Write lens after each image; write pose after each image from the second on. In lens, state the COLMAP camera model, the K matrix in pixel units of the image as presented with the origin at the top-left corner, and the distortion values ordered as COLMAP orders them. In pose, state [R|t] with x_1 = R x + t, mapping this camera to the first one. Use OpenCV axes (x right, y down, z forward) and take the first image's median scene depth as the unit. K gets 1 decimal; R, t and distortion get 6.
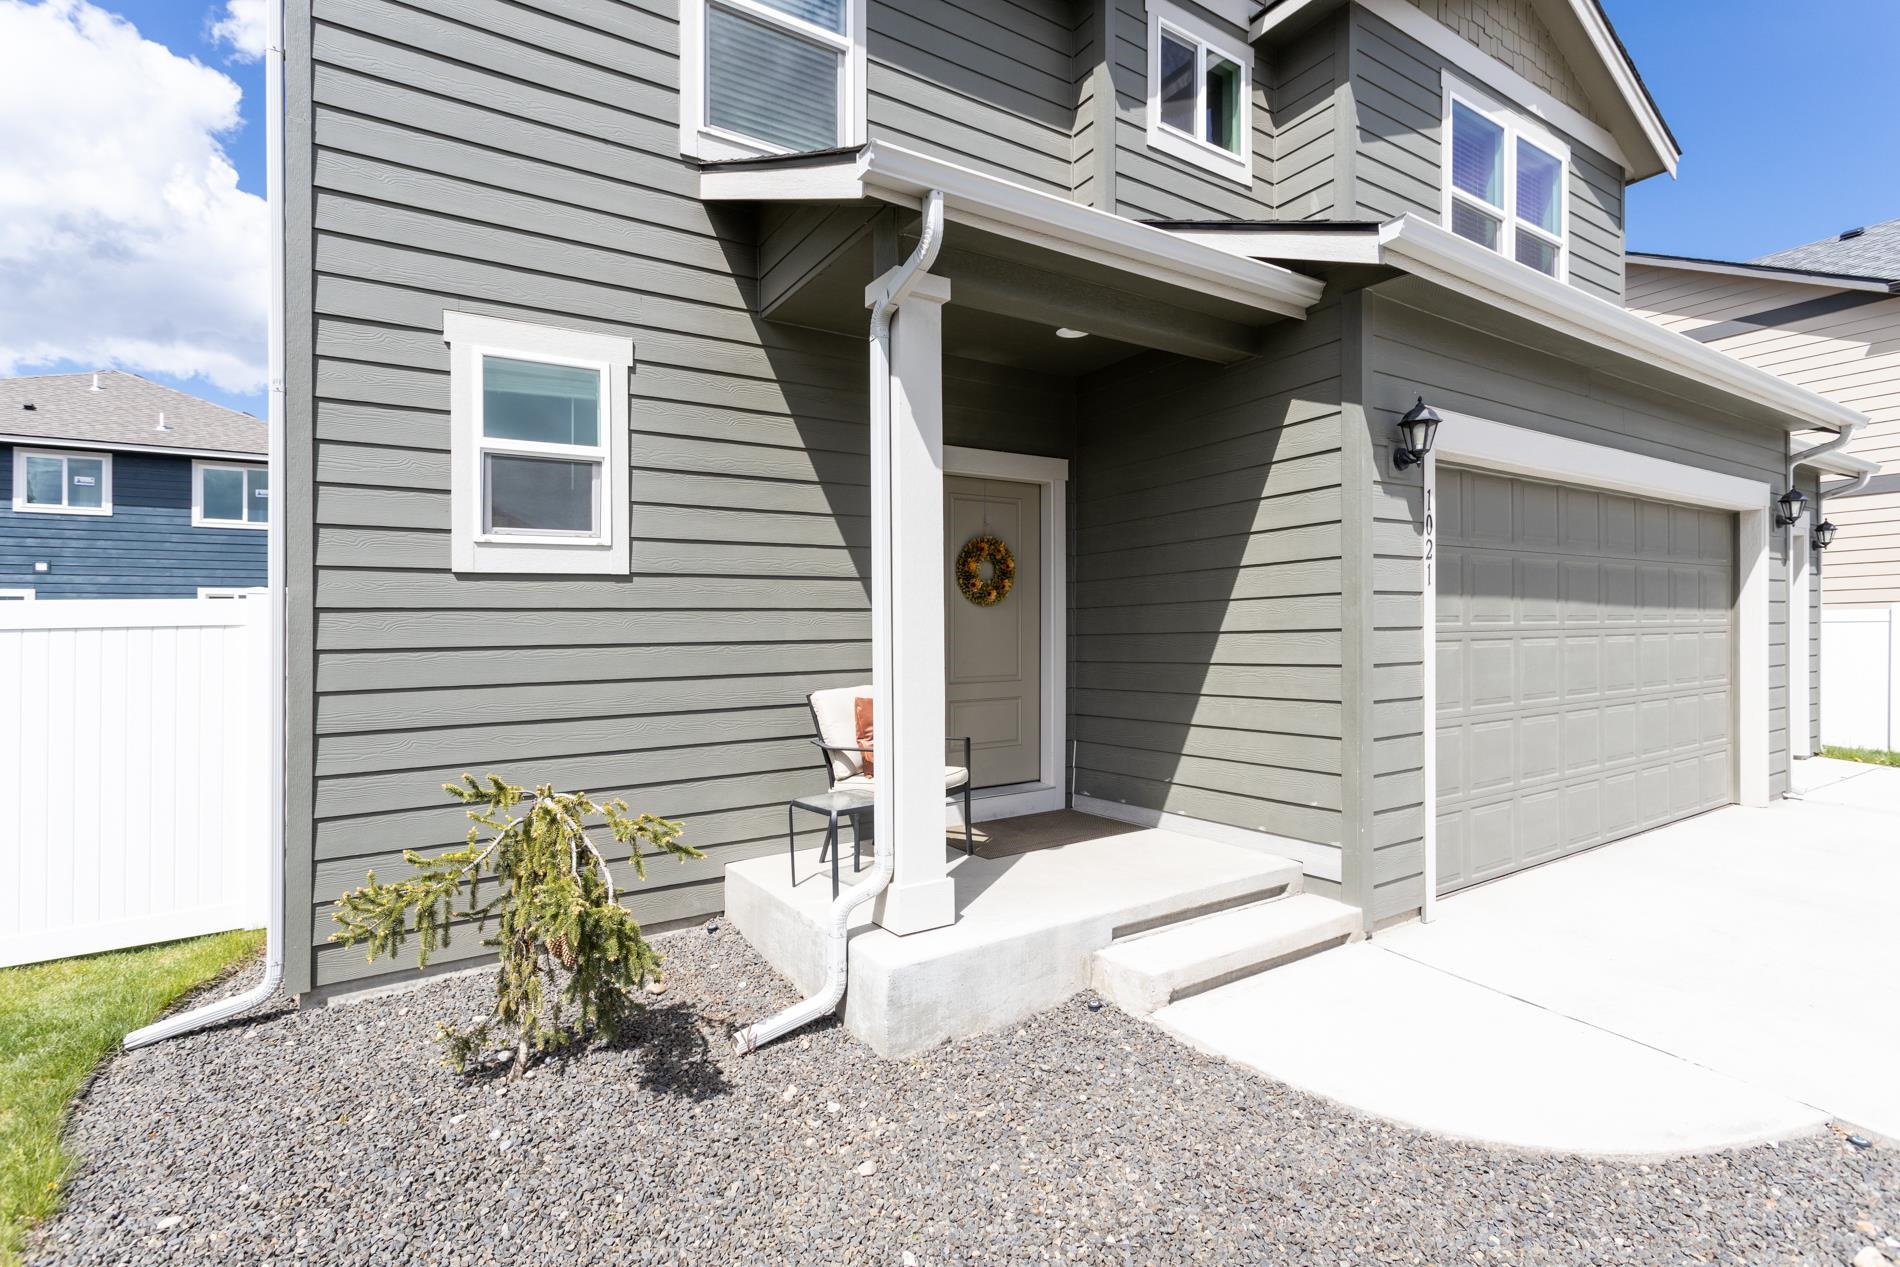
lens RADIAL K [[886.5, 0, 939.1], [0, 886.5, 644.0], [0, 0, 1]] dist [-0.000017, 0.003215]
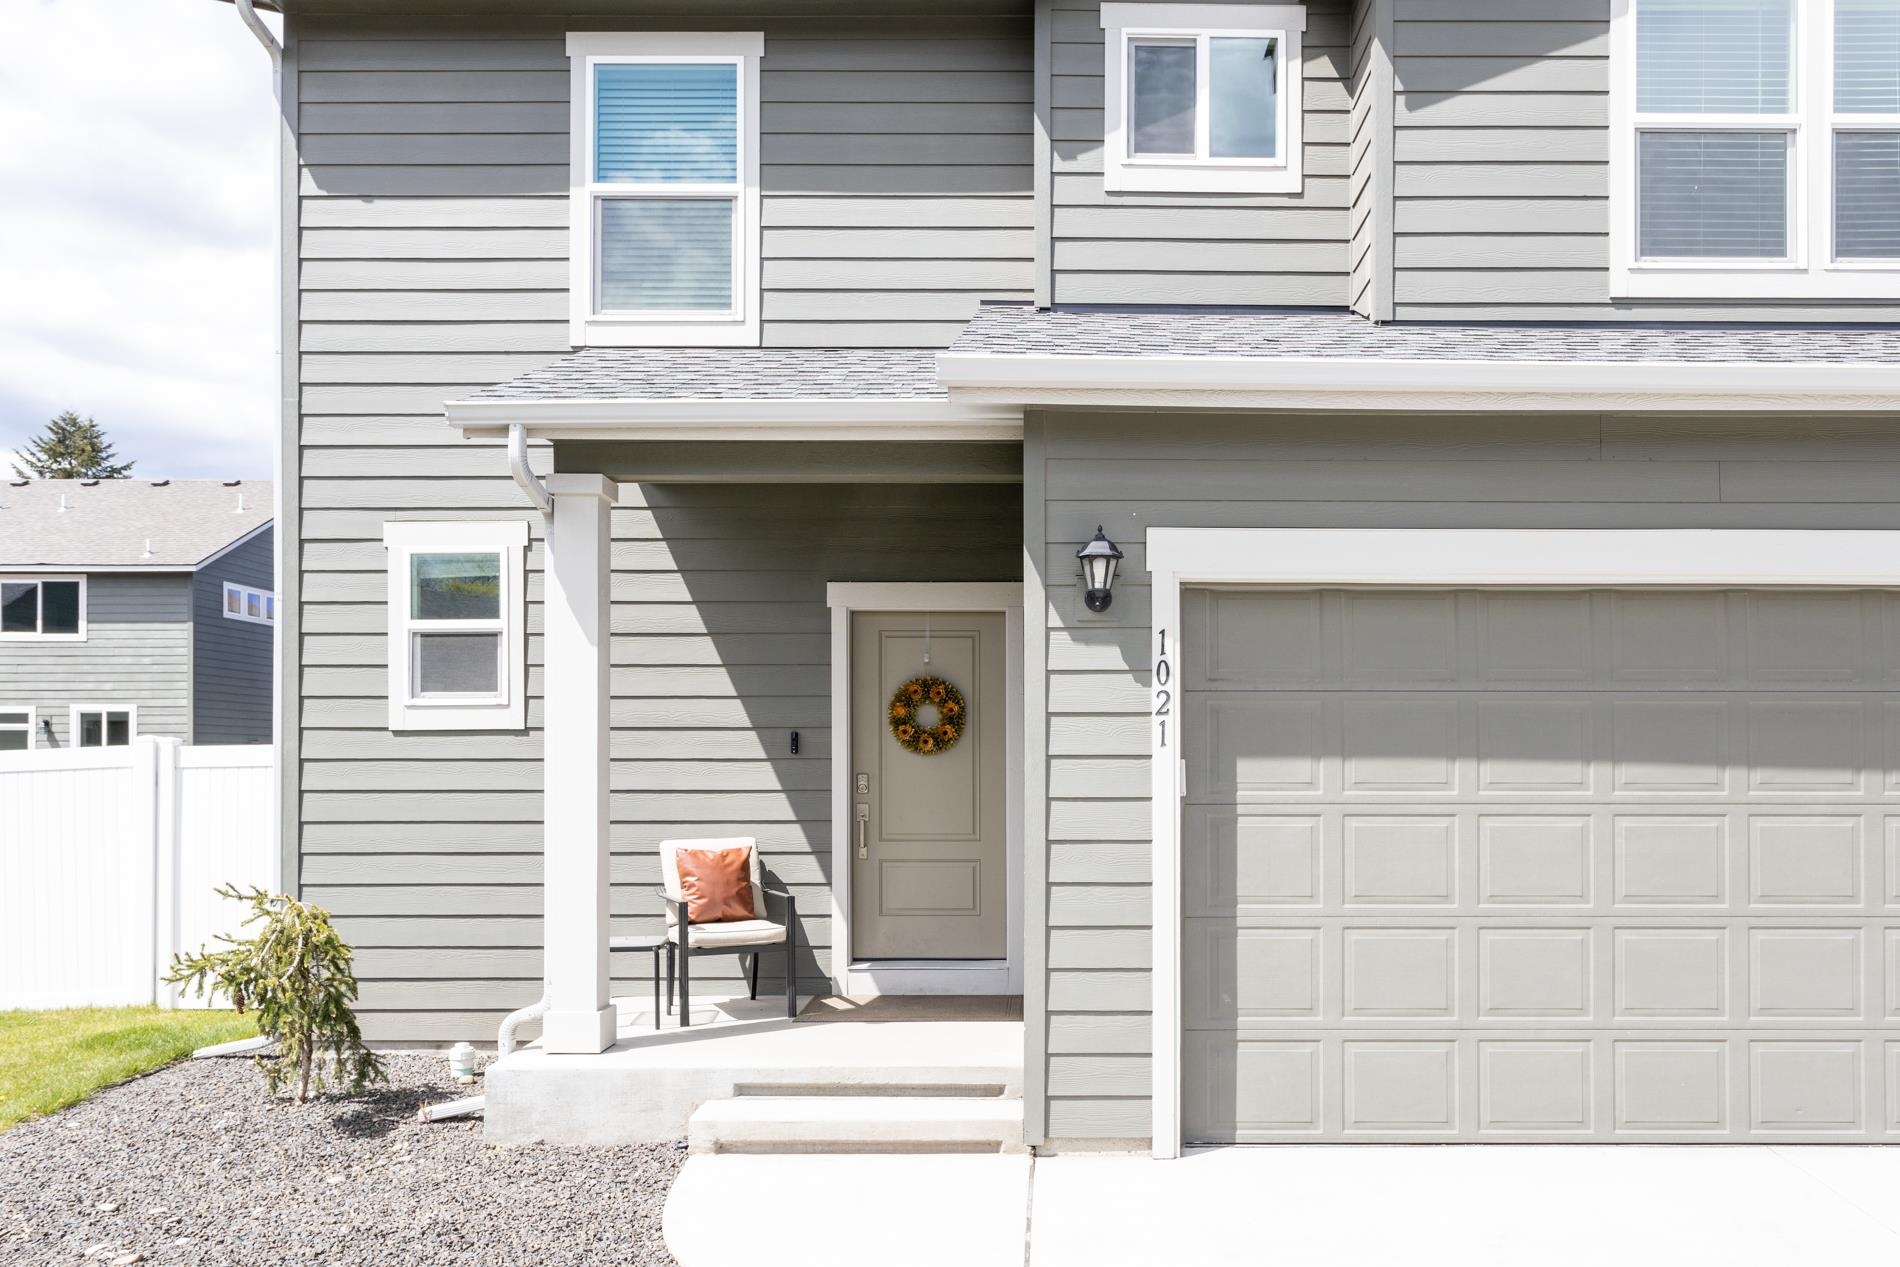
lens RADIAL K [[1366.5, 0, 1021.9], [0, 1366.5, 784.4], [0, 0, 1]] dist [-0.000816, 0.001751]
pose [[0.842583, 0.026415, -0.537918, 1.172696], [-0.020145, 0.999643, 0.017535, -0.053314], [0.538189, -0.003938, 0.842815, -0.135799]]
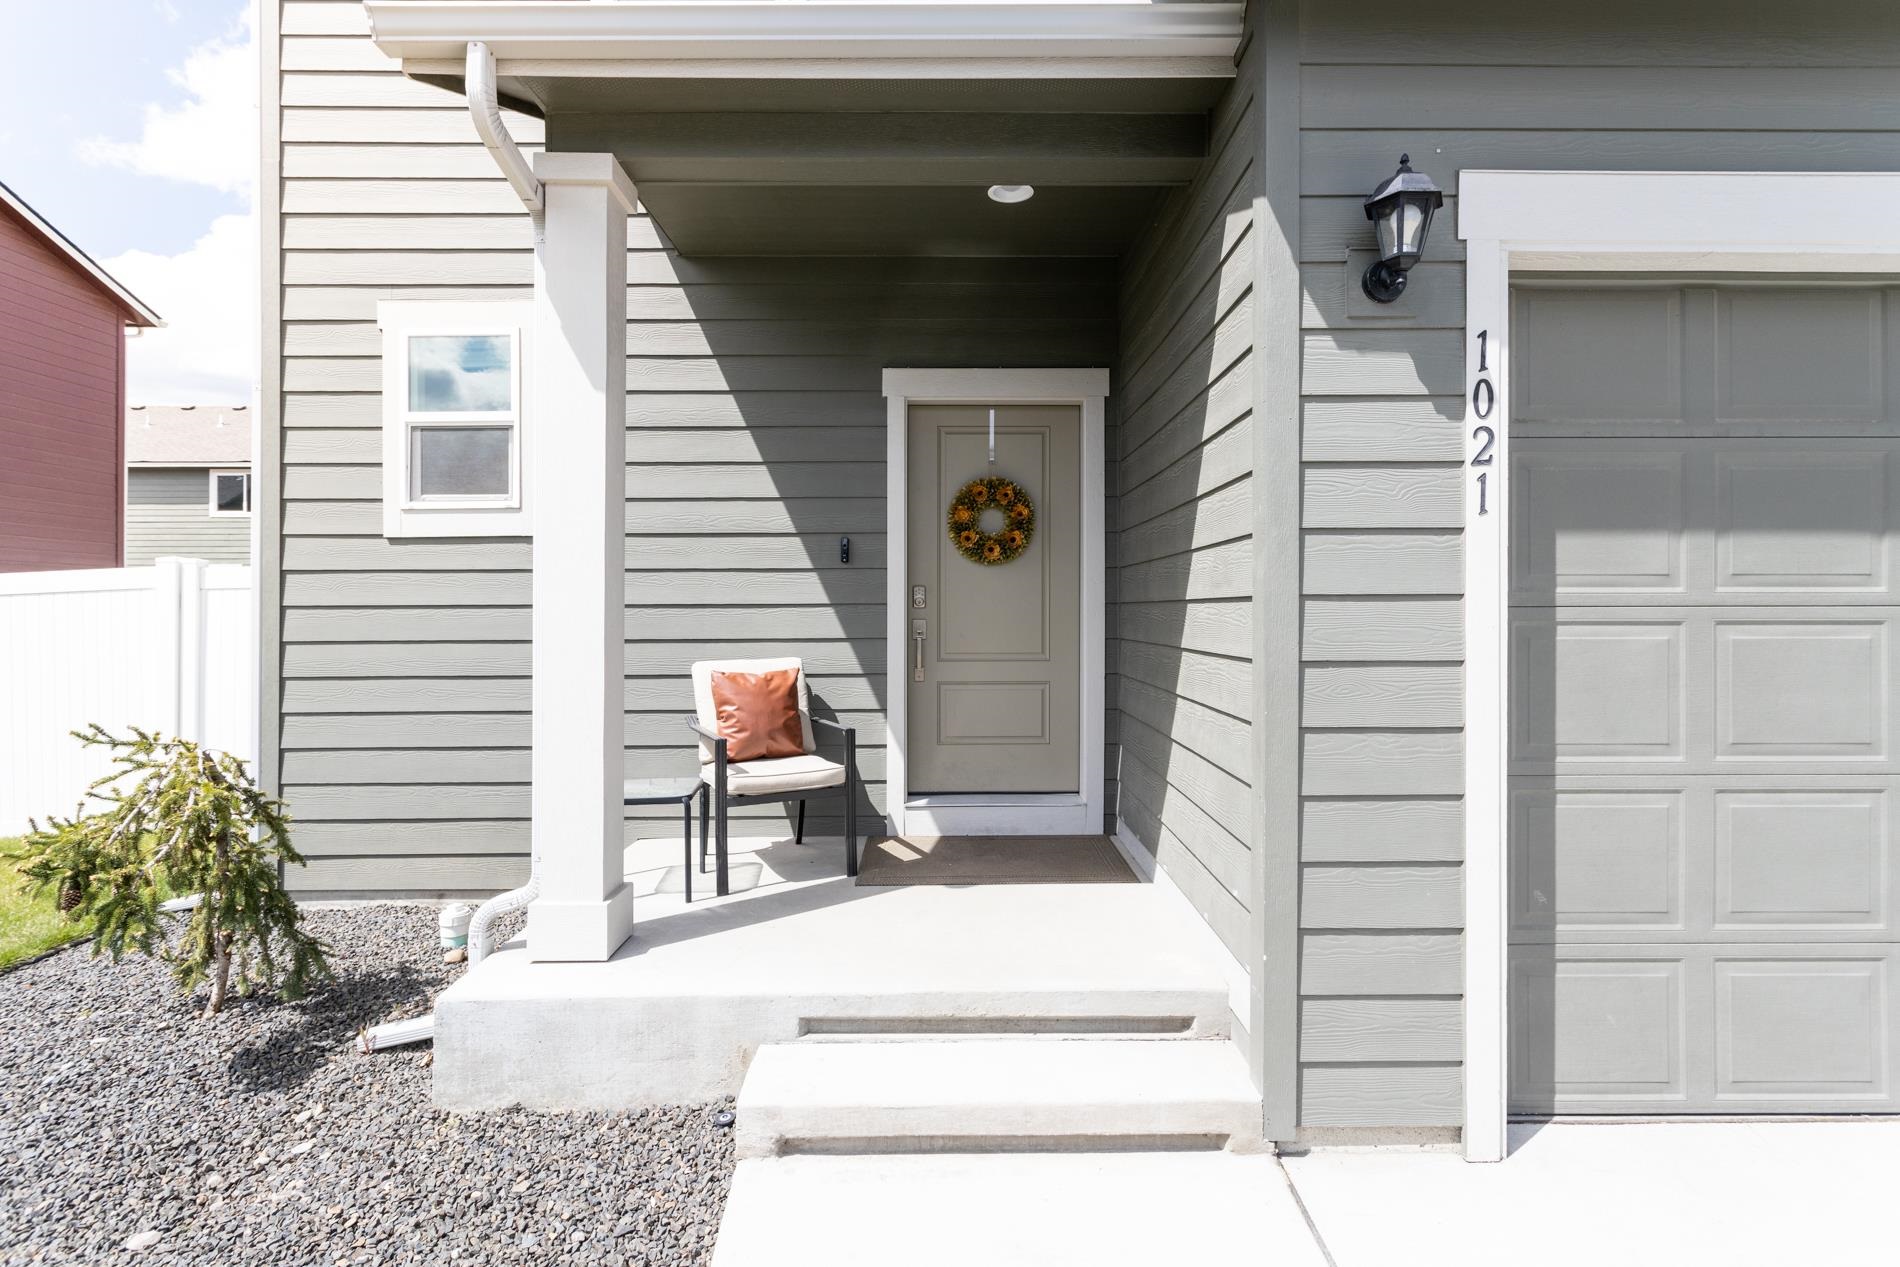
lens RADIAL K [[886.5, 0, 936.1], [0, 886.5, 606.1], [0, 0, 1]] dist [-0.000017, 0.003215]
pose [[0.847751, 0.014619, -0.530192, 0.583267], [-0.017258, 0.999851, -0.000026, -0.007186], [0.530113, 0.009172, 0.847877, 0.407070]]
